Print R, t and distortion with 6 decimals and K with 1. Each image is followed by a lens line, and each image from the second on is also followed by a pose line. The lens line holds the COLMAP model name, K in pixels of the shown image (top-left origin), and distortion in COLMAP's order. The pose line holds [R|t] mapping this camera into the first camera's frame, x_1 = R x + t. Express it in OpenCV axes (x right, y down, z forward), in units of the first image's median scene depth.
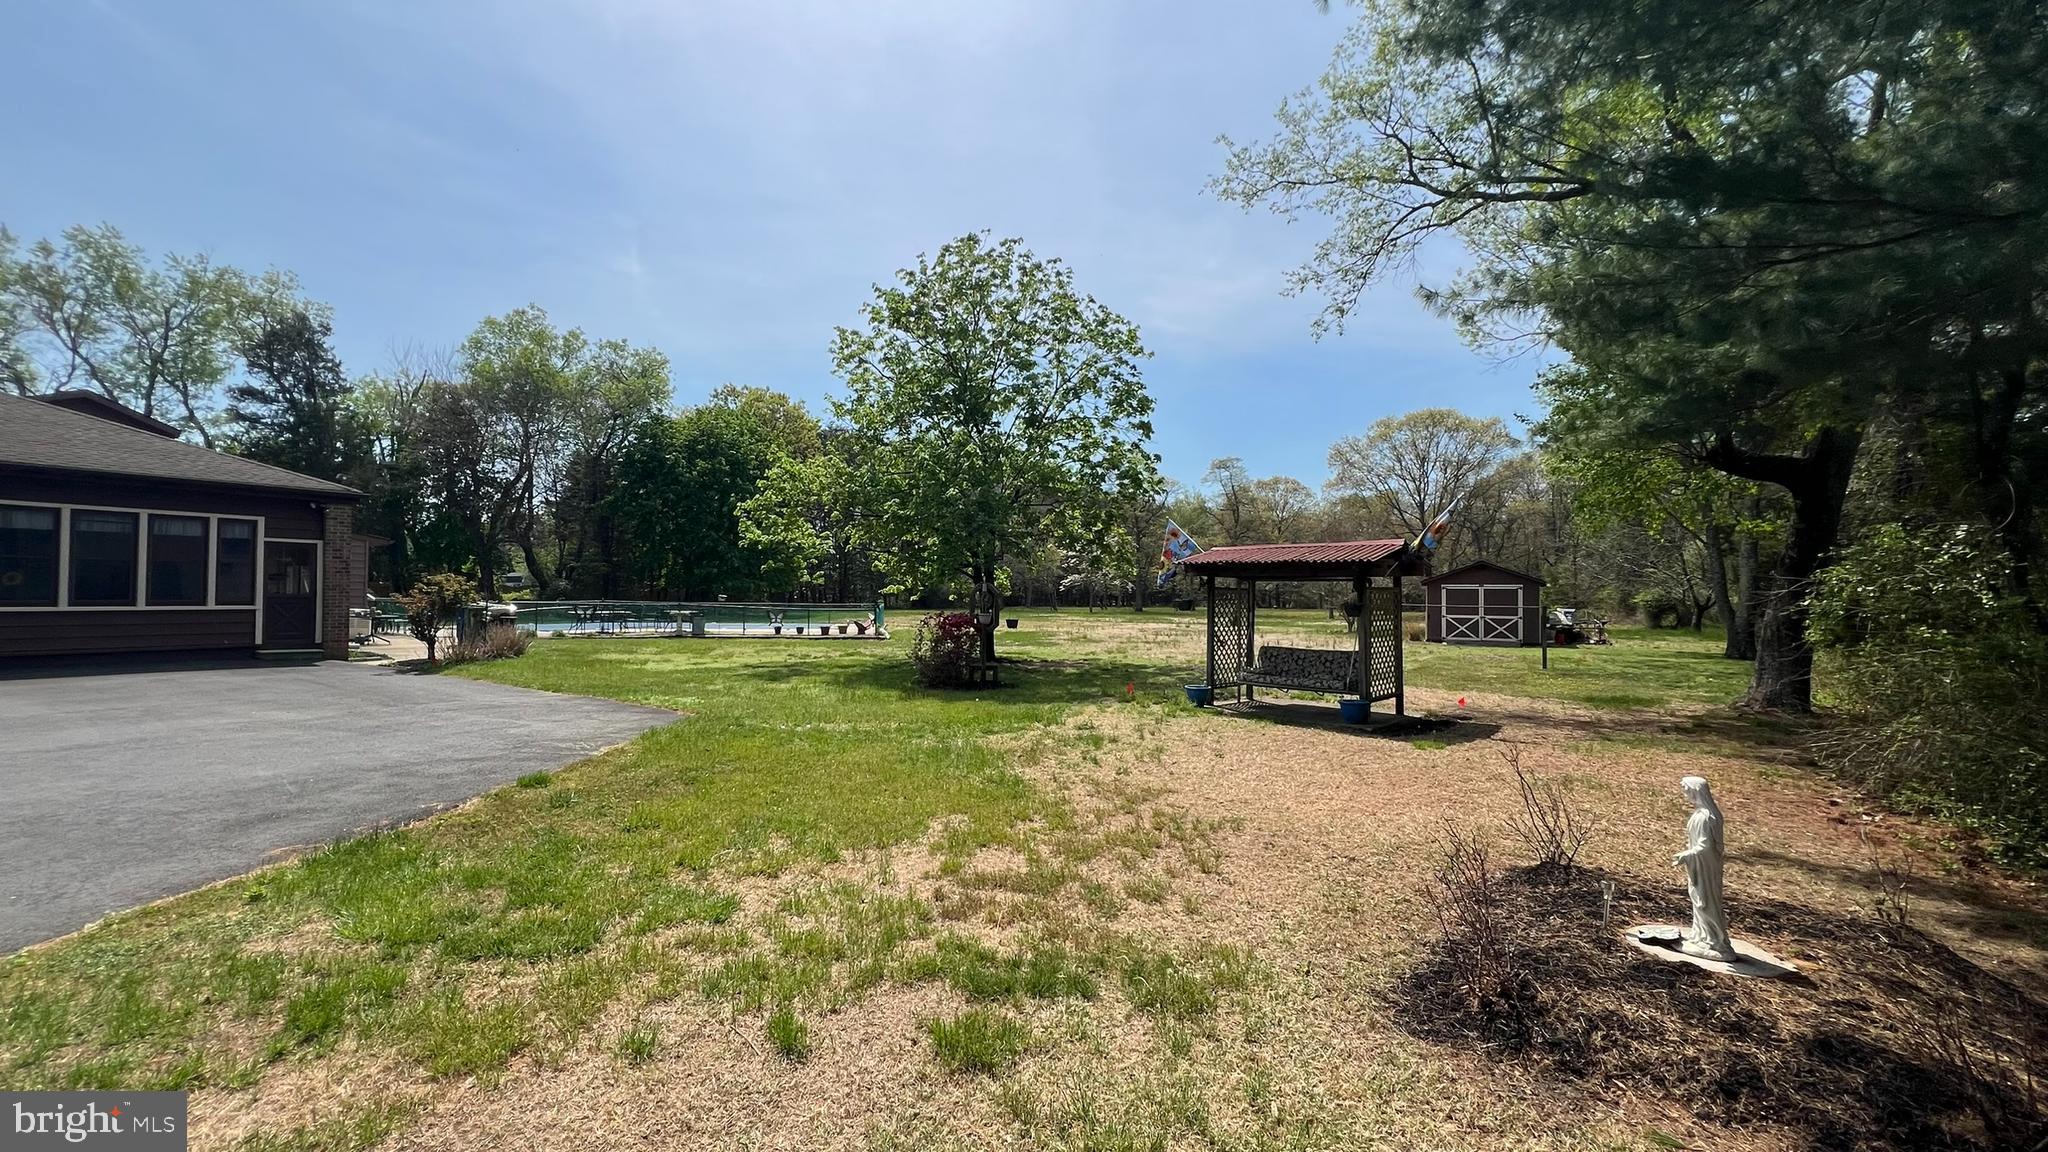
lens RADIAL K [[819.1, 0, 1024.0], [0, 819.1, 576.0], [0, 0, 1]] dist [-0.000354, -0.000021]
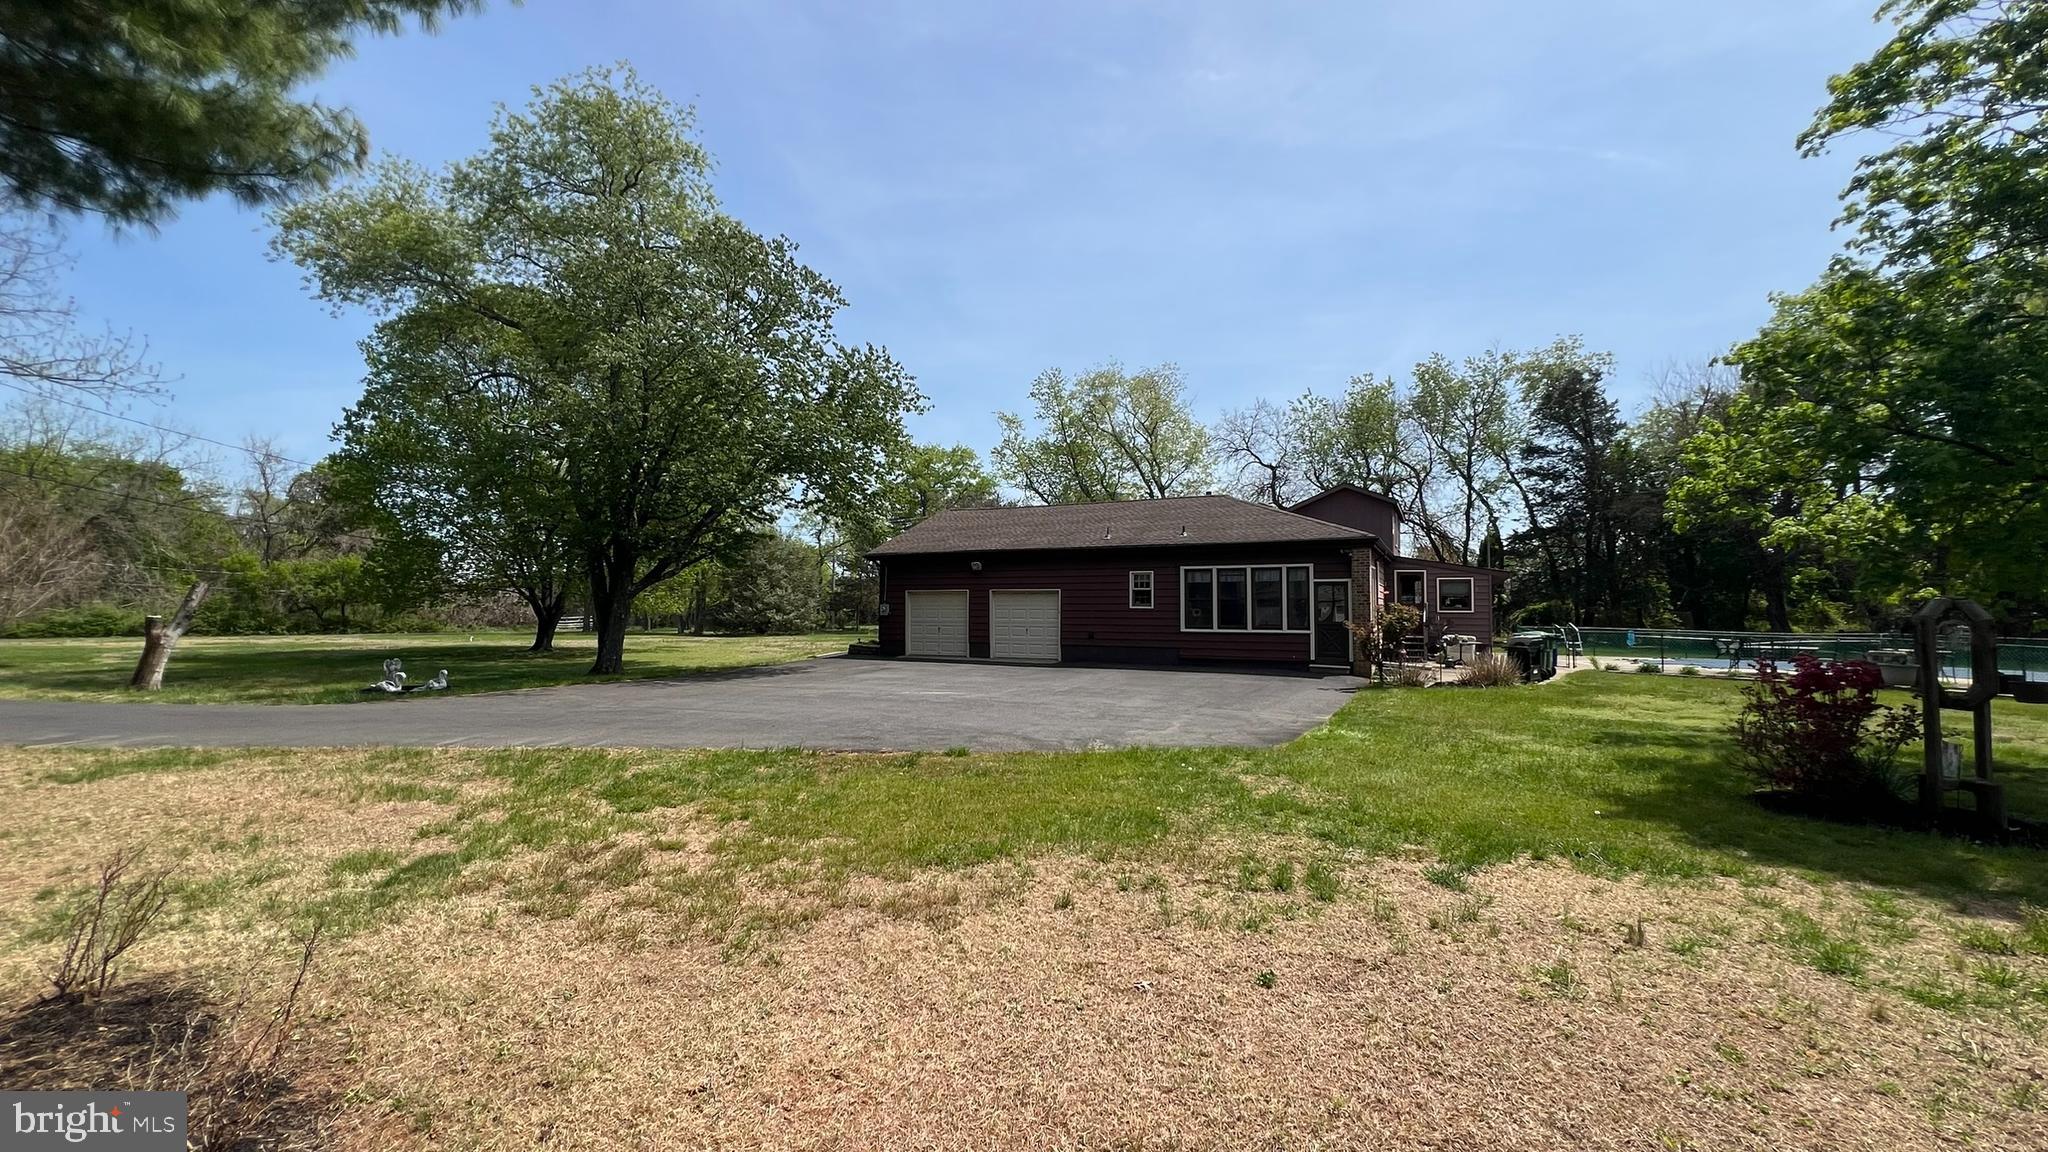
lens RADIAL K [[818.7, 0, 1027.1], [0, 818.7, 576.7], [0, 0, 1]] dist [-0.003144, -0.000254]
pose [[0.099790, -0.051915, -0.993653, 0.346447], [0.015733, 0.998595, -0.050593, 0.008931], [0.994884, -0.010584, 0.100467, 0.412963]]
